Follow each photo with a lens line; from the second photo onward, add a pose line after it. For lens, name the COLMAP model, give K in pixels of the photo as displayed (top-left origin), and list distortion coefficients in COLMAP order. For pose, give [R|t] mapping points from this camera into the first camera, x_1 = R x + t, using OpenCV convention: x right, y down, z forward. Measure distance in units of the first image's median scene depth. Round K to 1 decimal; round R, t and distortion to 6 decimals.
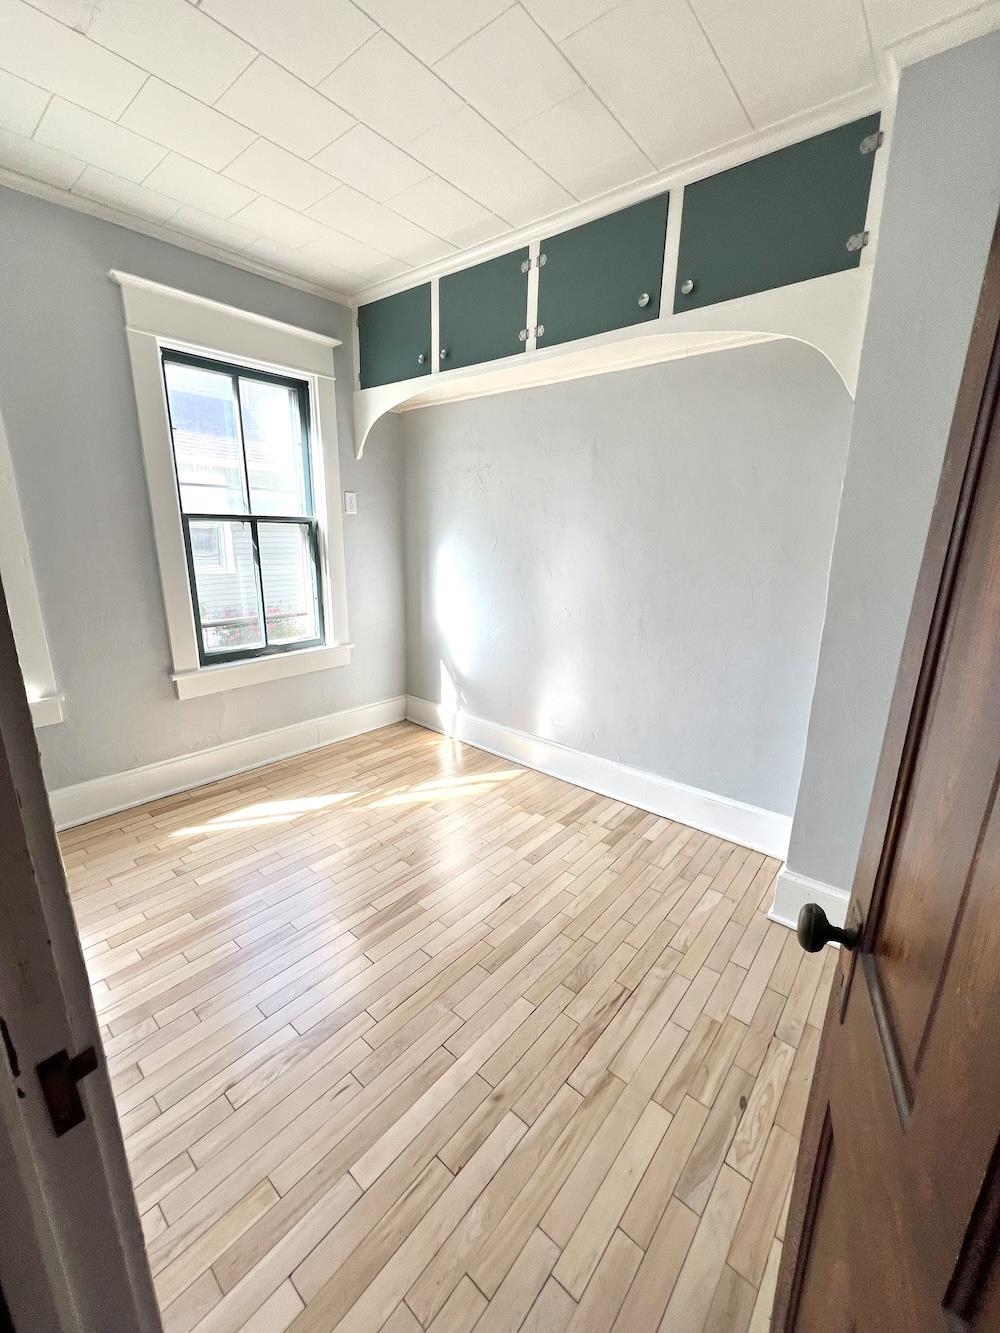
lens RADIAL K [[536.2, 0, 501.9], [0, 536.2, 662.0], [0, 0, 1]] dist [0.000210, 0.000269]
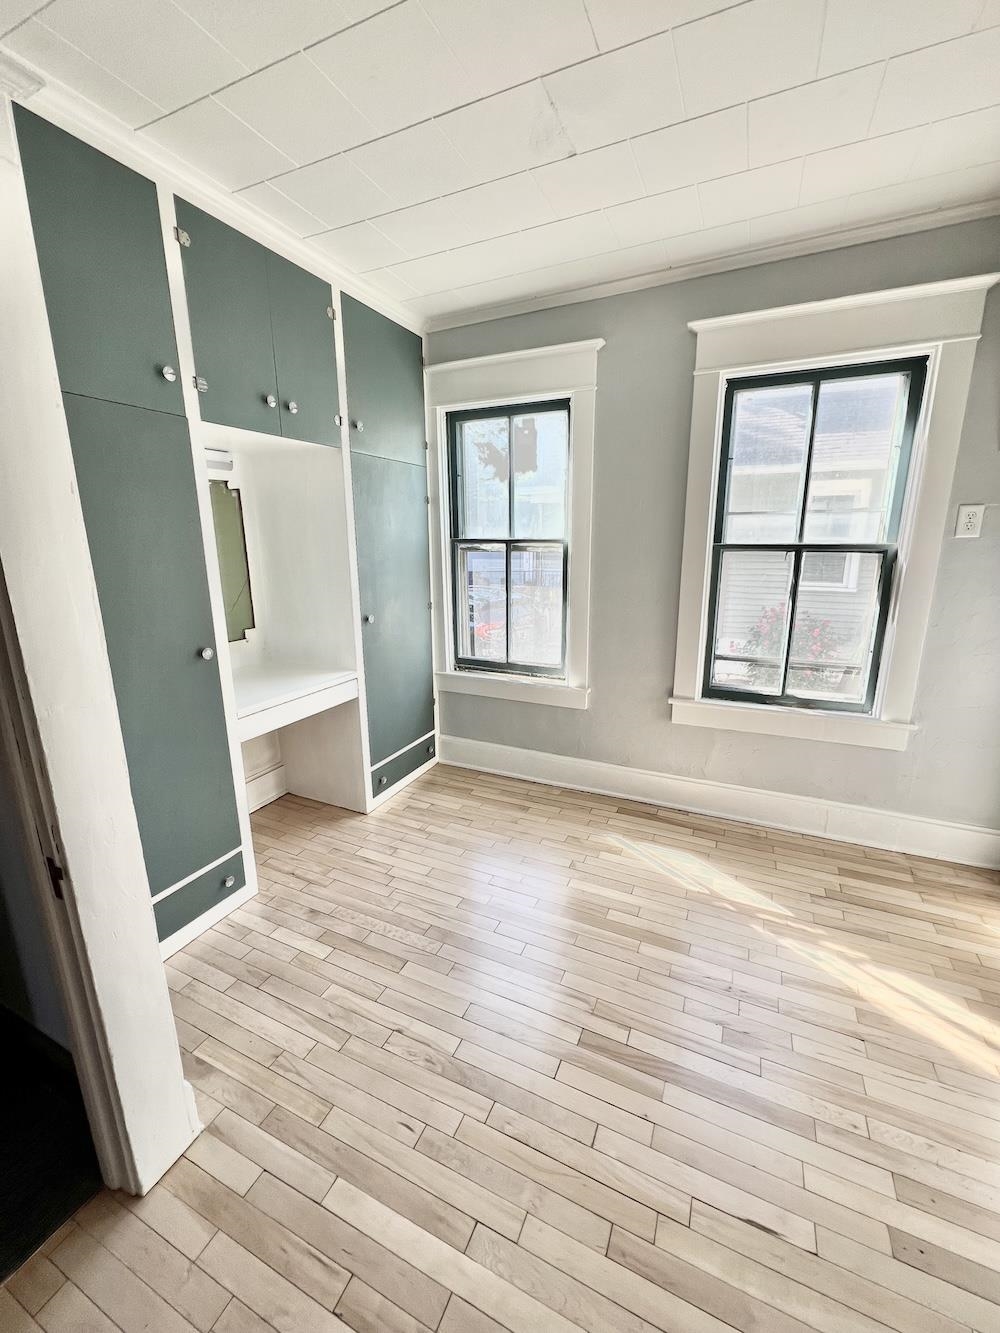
lens RADIAL K [[536.2, 0, 501.9], [0, 536.2, 662.0], [0, 0, 1]] dist [0.000210, 0.000269]
pose [[0.269701, 0.206458, -0.940551, 0.263281], [-0.216966, 0.964658, 0.149535, -0.125510], [0.938183, 0.163738, 0.304963, 0.349592]]
